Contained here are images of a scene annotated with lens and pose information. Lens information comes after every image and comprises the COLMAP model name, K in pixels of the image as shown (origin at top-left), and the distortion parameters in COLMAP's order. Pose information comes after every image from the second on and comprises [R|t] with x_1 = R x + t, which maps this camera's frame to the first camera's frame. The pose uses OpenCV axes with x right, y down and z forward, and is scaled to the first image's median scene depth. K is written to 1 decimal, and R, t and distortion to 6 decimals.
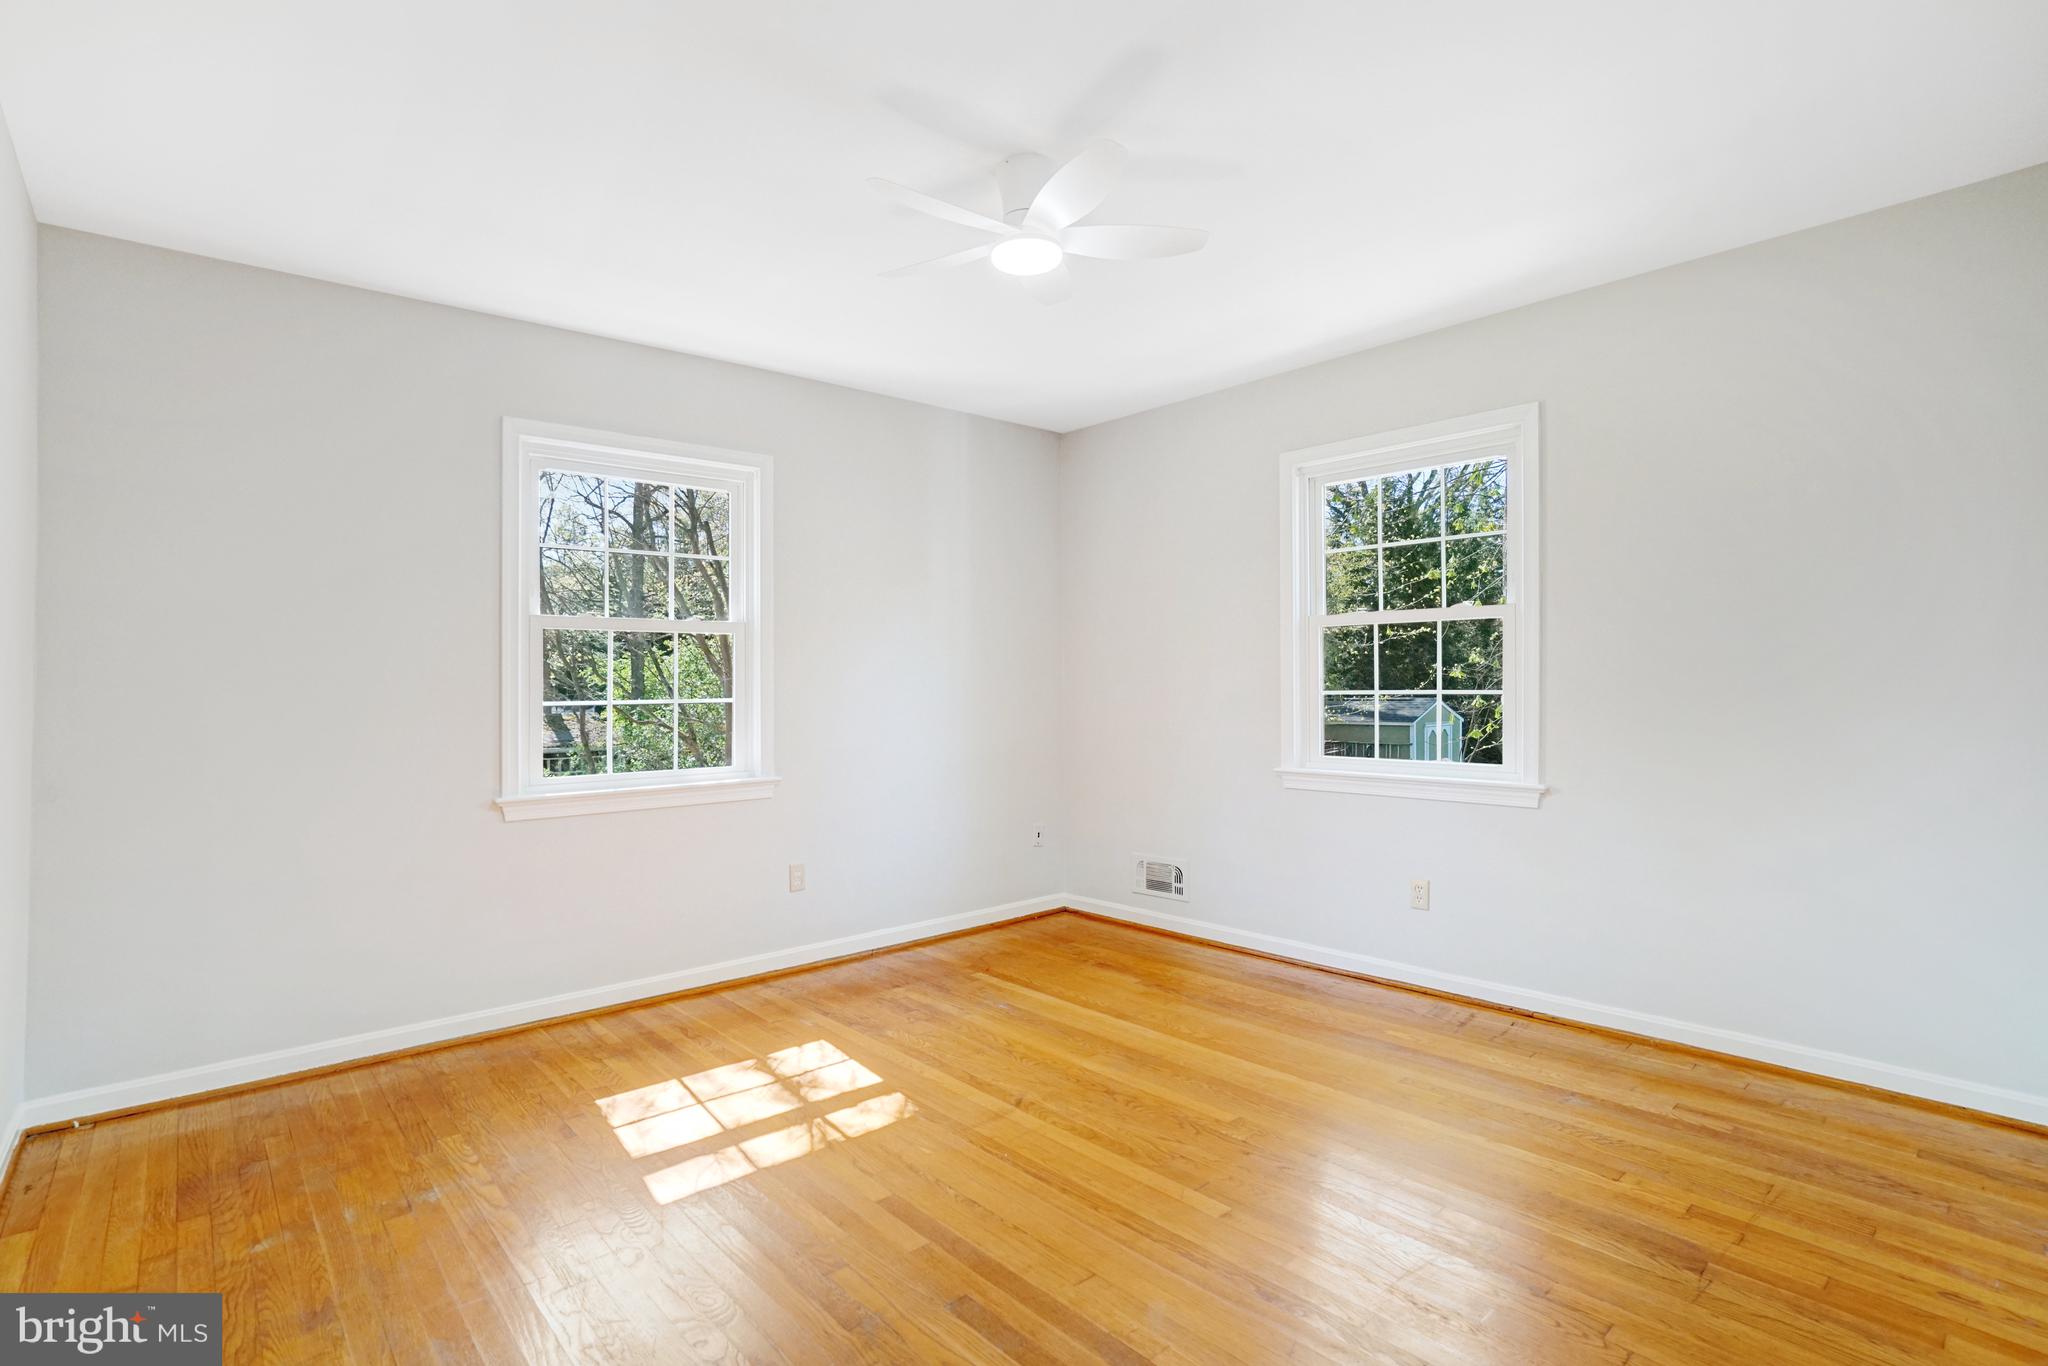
lens RADIAL K [[900.6, 0, 1024.0], [0, 900.6, 683.0], [0, 0, 1]] dist [-0.032938, 0.013888]
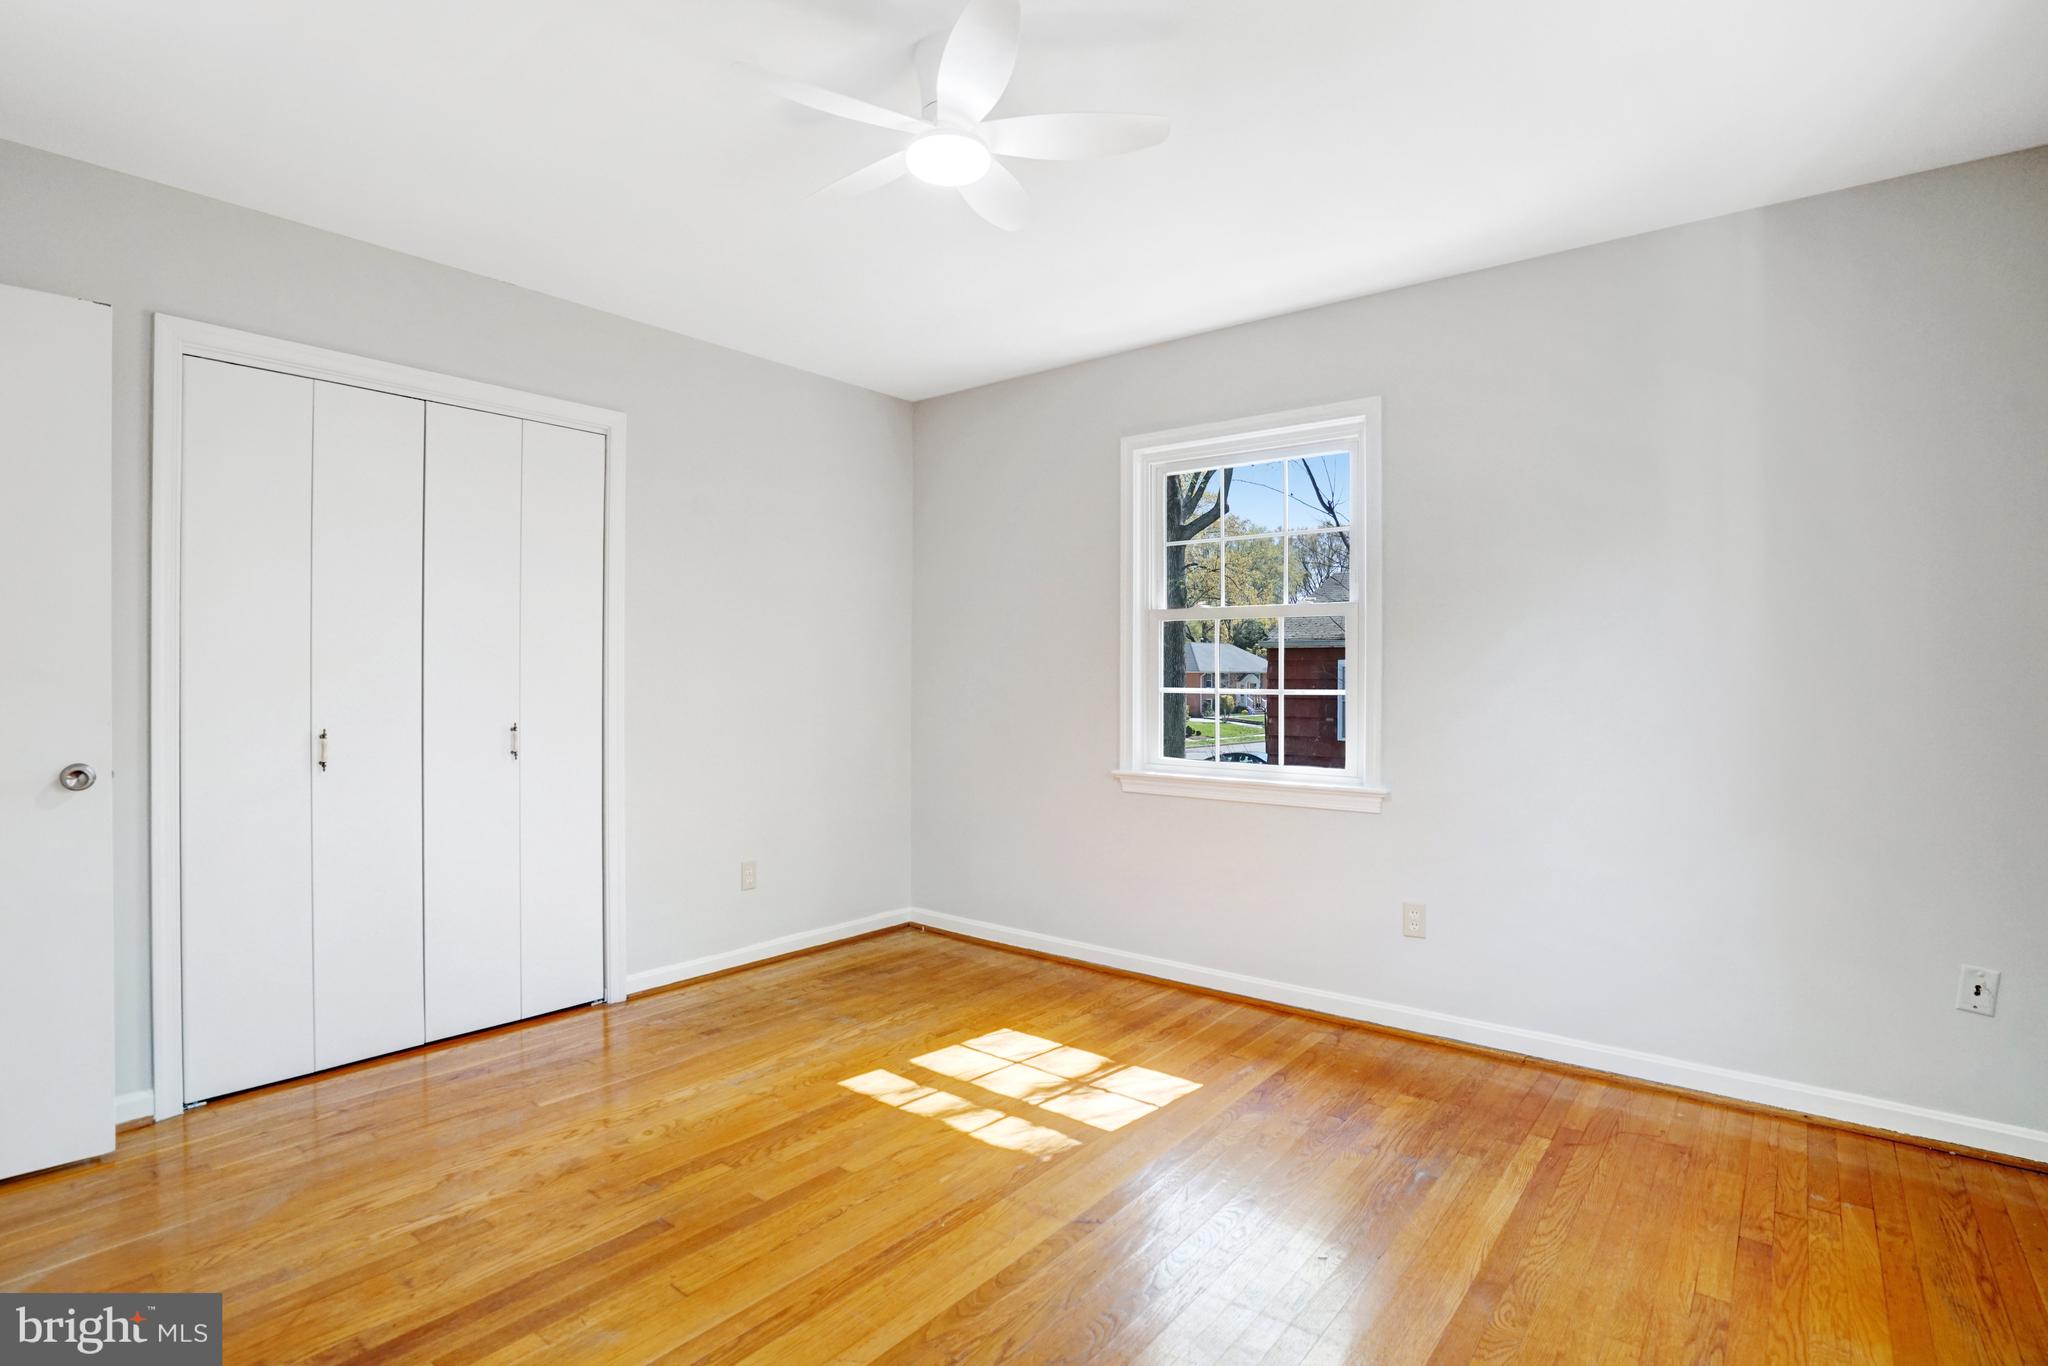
lens RADIAL K [[955.4, 0, 1008.3], [0, 955.4, 679.5], [0, 0, 1]] dist [-0.036255, 0.017742]
pose [[0.218646, 0.009328, -0.975760, 0.609805], [-0.000834, 0.999956, 0.009373, -0.001355], [0.975804, -0.001236, 0.218644, 0.602998]]
